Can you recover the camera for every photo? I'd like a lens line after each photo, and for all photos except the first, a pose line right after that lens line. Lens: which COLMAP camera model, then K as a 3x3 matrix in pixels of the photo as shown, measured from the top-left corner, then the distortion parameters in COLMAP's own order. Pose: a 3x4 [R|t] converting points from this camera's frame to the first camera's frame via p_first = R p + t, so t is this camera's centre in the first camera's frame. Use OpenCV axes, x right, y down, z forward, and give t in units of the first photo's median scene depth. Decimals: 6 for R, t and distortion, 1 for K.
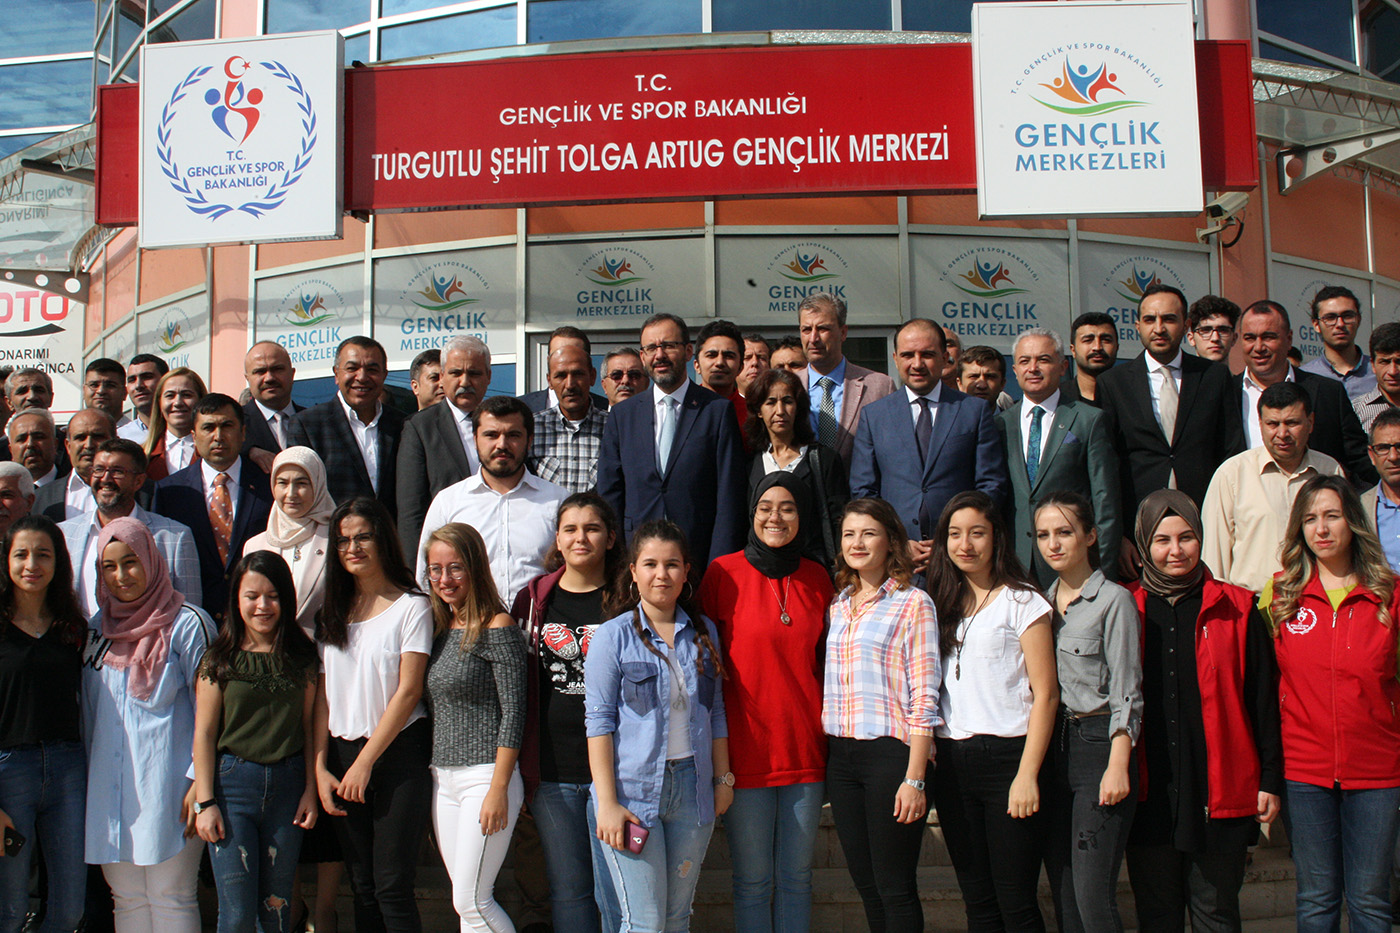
lens RADIAL K [[1388.9, 0, 698.5], [0, 1388.9, 466.4], [0, 0, 1]] dist [-0.122465, 0.000000]
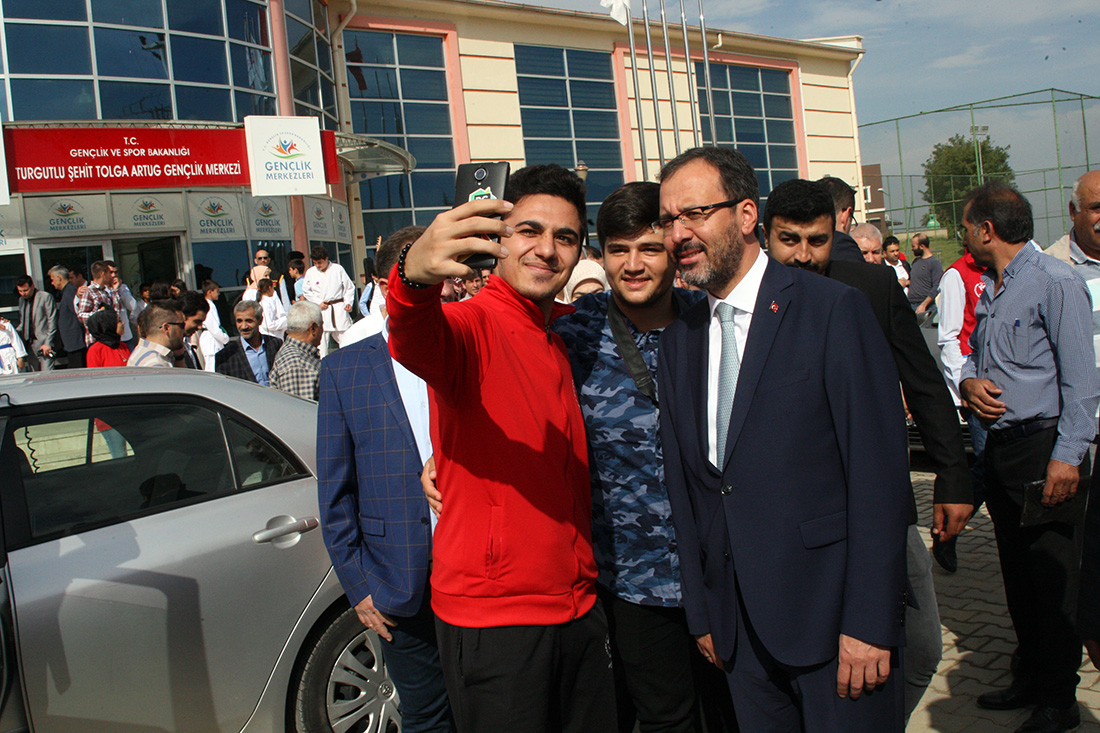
lens RADIAL K [[1091.3, 0, 542.5], [0, 1091.3, 368.7], [0, 0, 1]] dist [-0.122465, 0.000000]
pose [[0.688158, -0.110624, 0.717078, -0.938131], [0.050513, 0.993215, 0.104747, -0.034334], [-0.723800, -0.035861, 0.689077, -0.868909]]
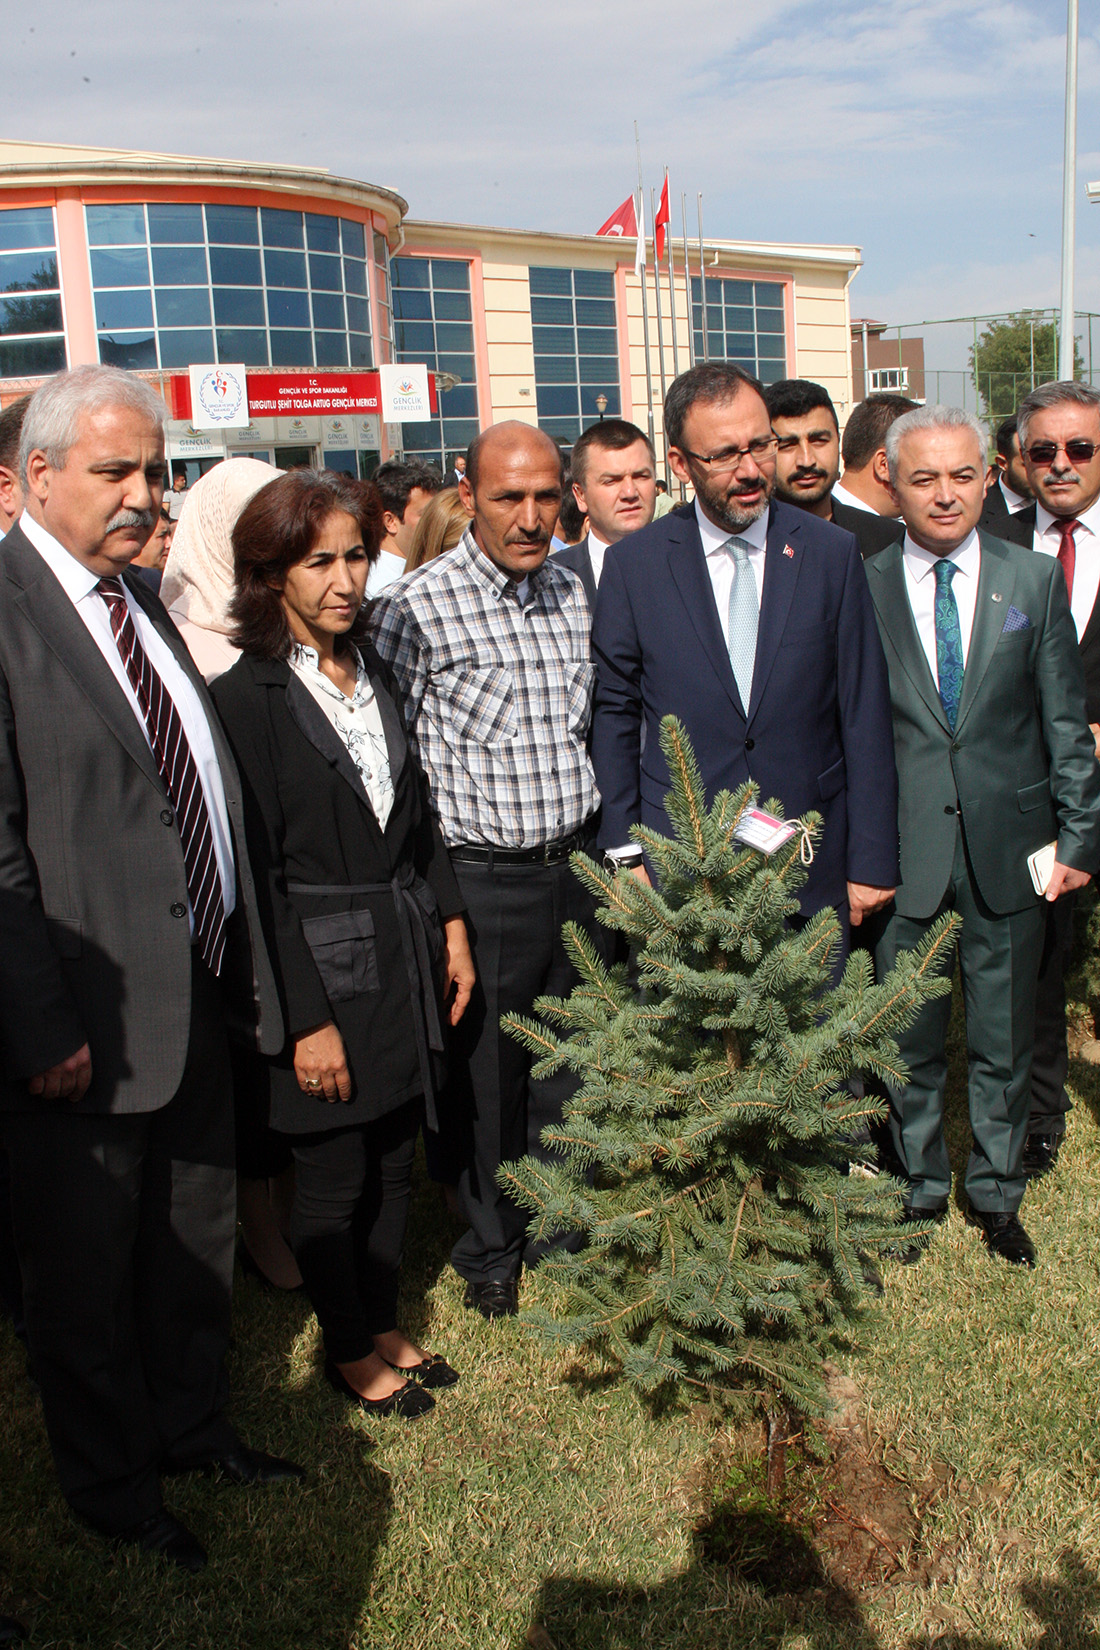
lens RADIAL K [[1636.9, 0, 494.6], [0, 1636.9, 838.8], [0, 0, 1]] dist [-0.122465, 0.000000]
pose [[0.659708, -0.188939, 0.727384, -3.008130], [0.009223, 0.969844, 0.243554, -0.146782], [-0.751466, -0.153965, 0.641556, -2.245471]]
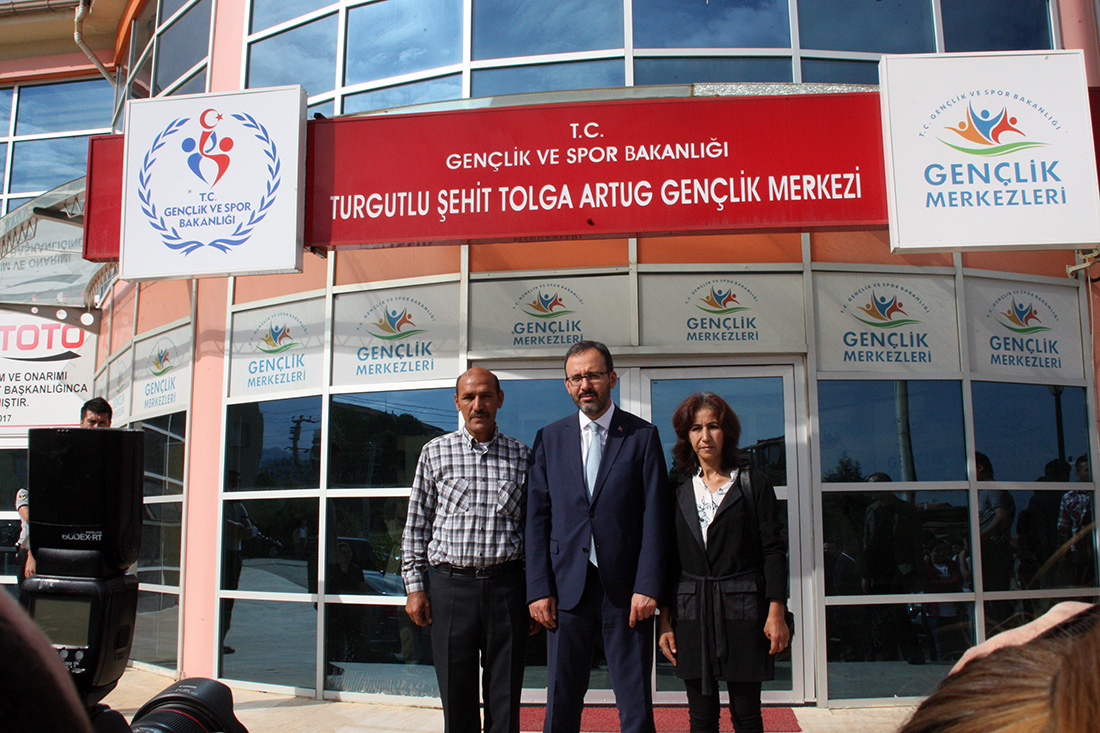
lens RADIAL K [[1091.3, 0, 546.3], [0, 1091.3, 367.3], [0, 0, 1]] dist [-0.122465, 0.000000]
pose [[0.998831, 0.000530, -0.048340, -0.023079], [-0.005031, 0.995650, -0.093039, -0.011075], [0.048081, 0.093173, 0.994488, 0.157897]]
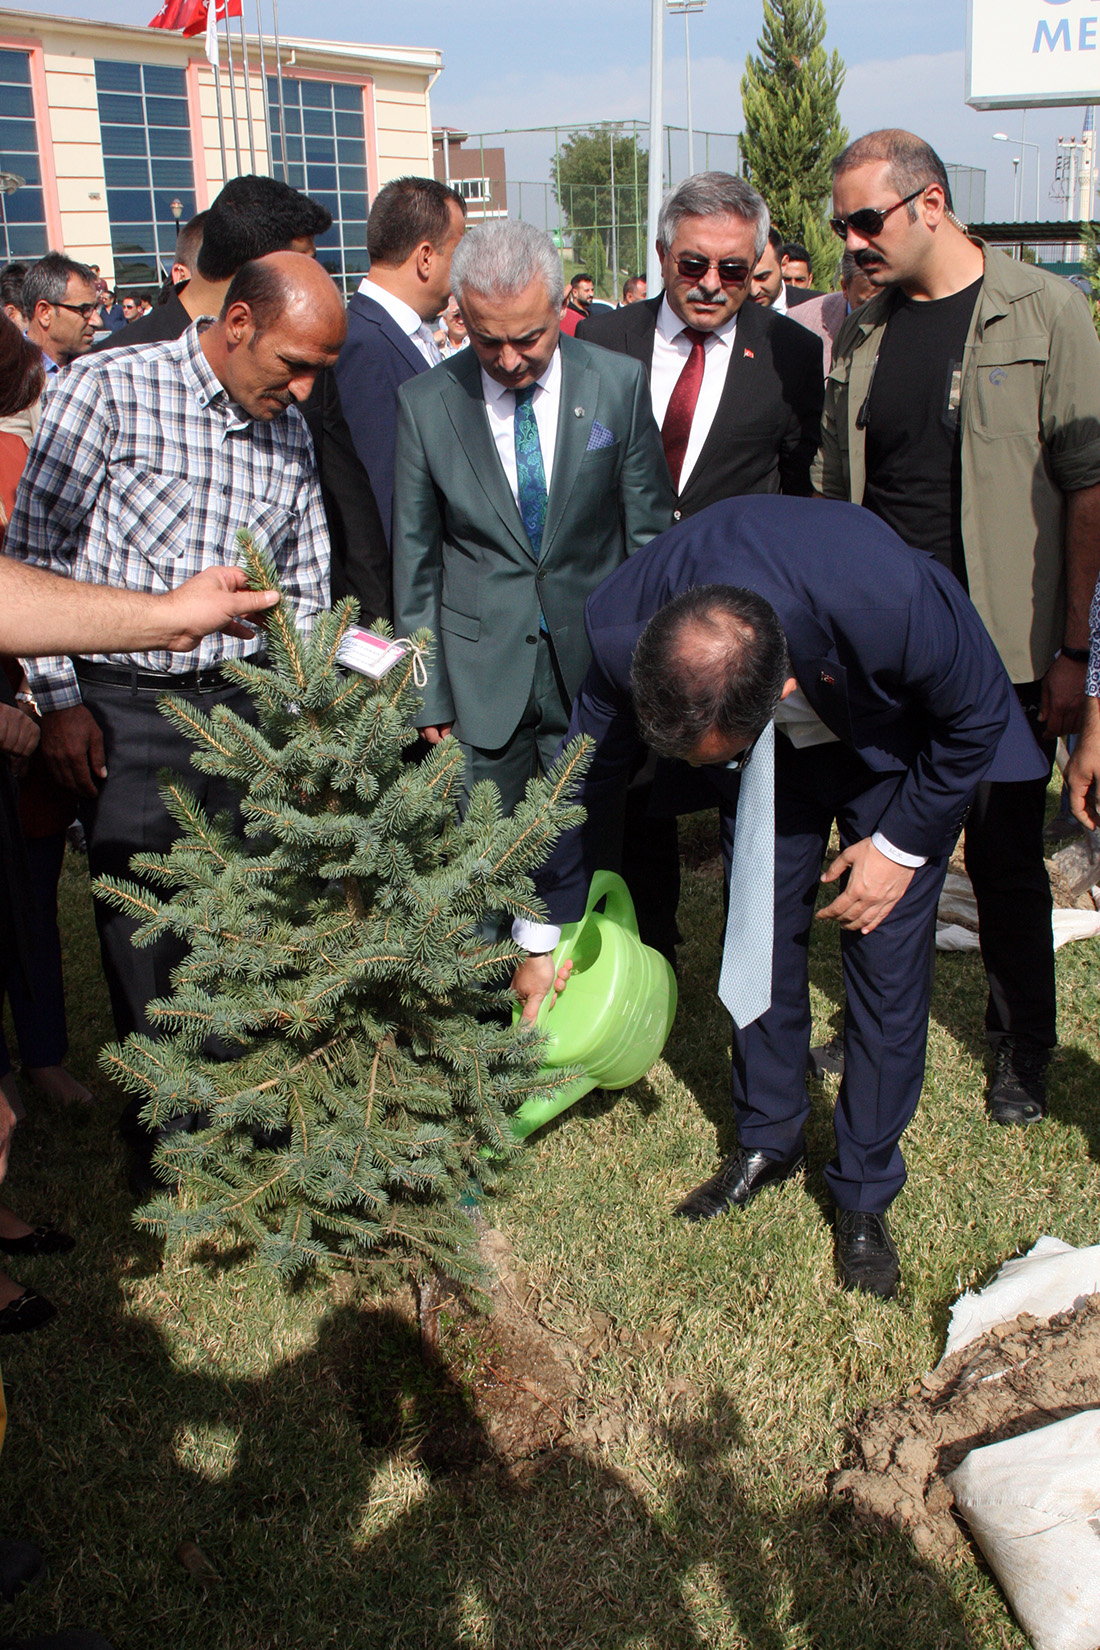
lens RADIAL K [[1636.9, 0, 540.4], [0, 1636.9, 849.4], [0, 0, 1]] dist [-0.122465, 0.000000]
pose [[0.432718, -0.308304, 0.847174, -2.977812], [-0.022447, 0.935732, 0.351997, -0.138631], [-0.901250, -0.171332, 0.397987, -2.222441]]
